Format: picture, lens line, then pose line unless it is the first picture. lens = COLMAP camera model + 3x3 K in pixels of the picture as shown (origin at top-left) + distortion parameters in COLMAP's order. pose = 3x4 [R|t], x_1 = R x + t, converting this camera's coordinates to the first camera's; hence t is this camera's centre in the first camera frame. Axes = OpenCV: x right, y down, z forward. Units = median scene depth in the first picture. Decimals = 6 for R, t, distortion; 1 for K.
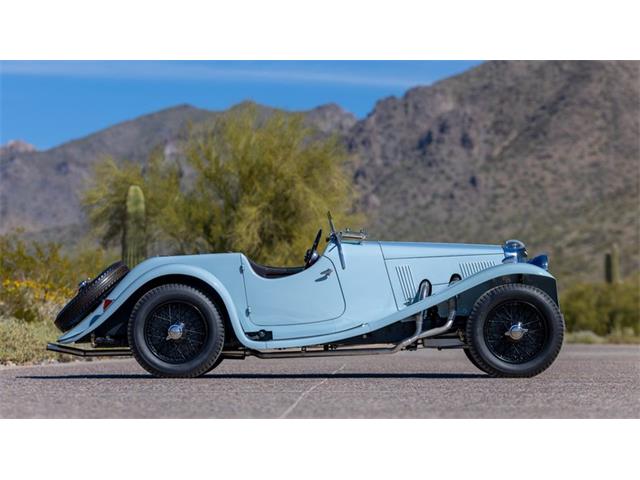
lens RADIAL K [[2953.1, 0, 320.0], [0, 2953.1, 240.0], [0, 0, 1]] dist [0.025898, 0.404094]
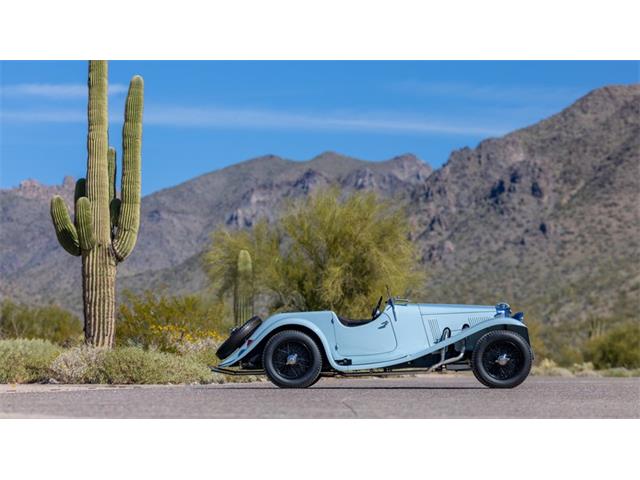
lens RADIAL K [[2953.1, 0, 320.0], [0, 2953.1, 240.0], [0, 0, 1]] dist [0.025898, 0.404094]
pose [[0.999627, 0.000387, -0.027321, 0.004646], [-0.000758, 0.999908, -0.013579, -0.005449], [0.027313, 0.013595, 0.999534, -0.268173]]
